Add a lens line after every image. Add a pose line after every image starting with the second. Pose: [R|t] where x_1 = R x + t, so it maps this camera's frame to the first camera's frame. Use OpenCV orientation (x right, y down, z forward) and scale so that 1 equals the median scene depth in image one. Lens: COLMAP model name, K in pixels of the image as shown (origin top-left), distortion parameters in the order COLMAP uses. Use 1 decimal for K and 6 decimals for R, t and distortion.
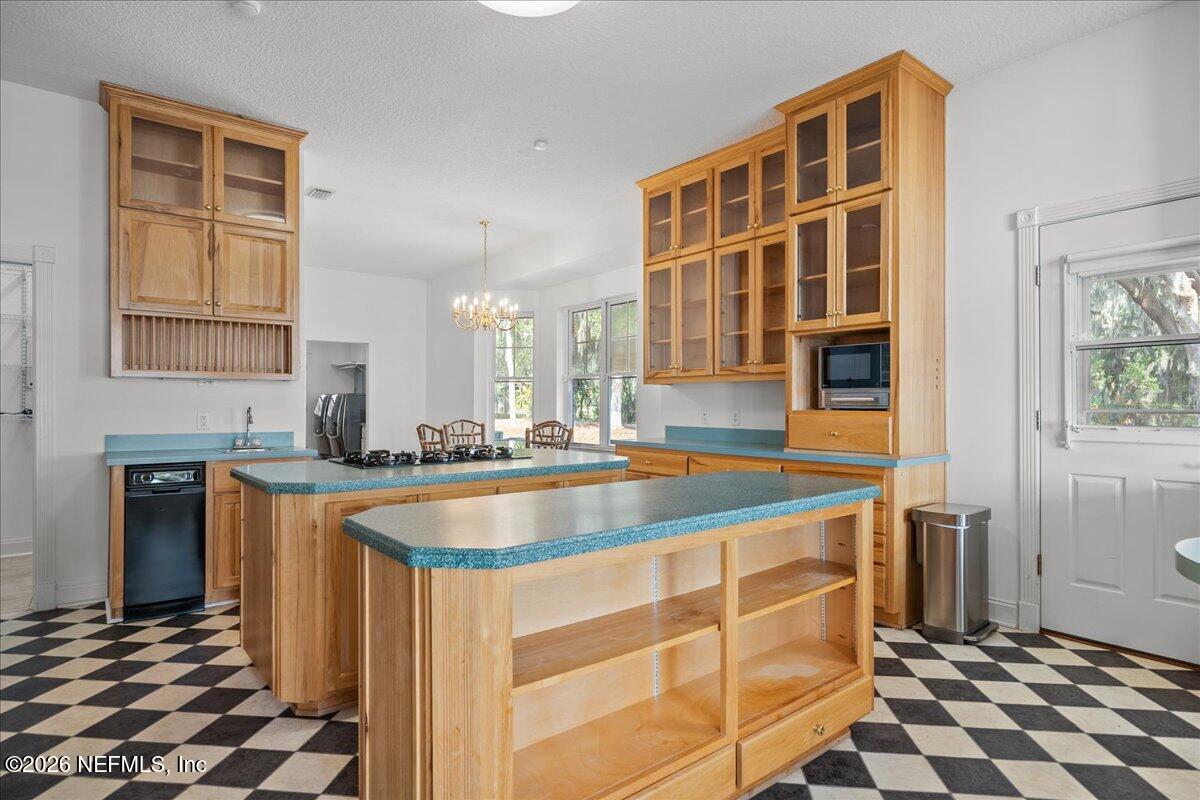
lens RADIAL K [[635.4, 0, 597.4], [0, 635.4, 402.5], [0, 0, 1]] dist [0.000698, 0.000078]
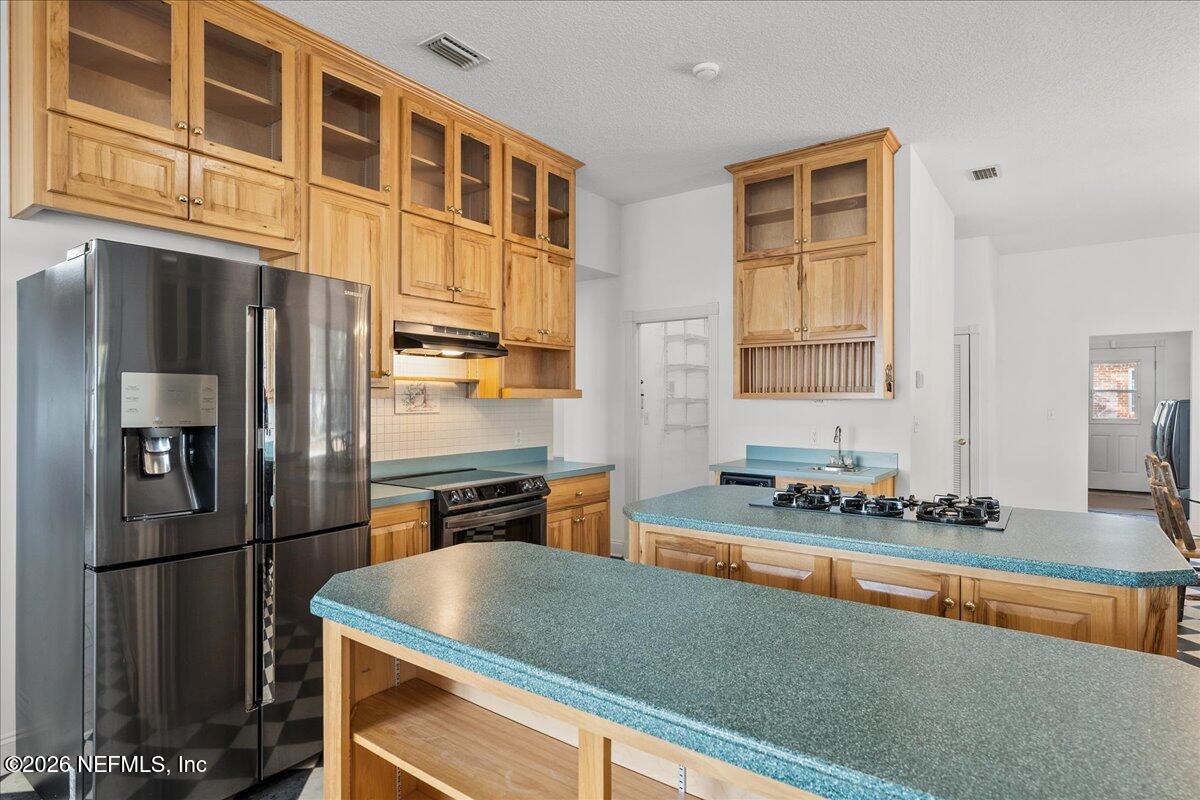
lens RADIAL K [[635.4, 0, 599.0], [0, 635.4, 398.9], [0, 0, 1]] dist [0.000698, 0.000078]
pose [[0.262802, -0.000205, -0.964850, 0.344424], [0.001074, 0.999999, 0.000080, -0.038139], [0.964849, -0.001057, 0.262802, 0.383679]]
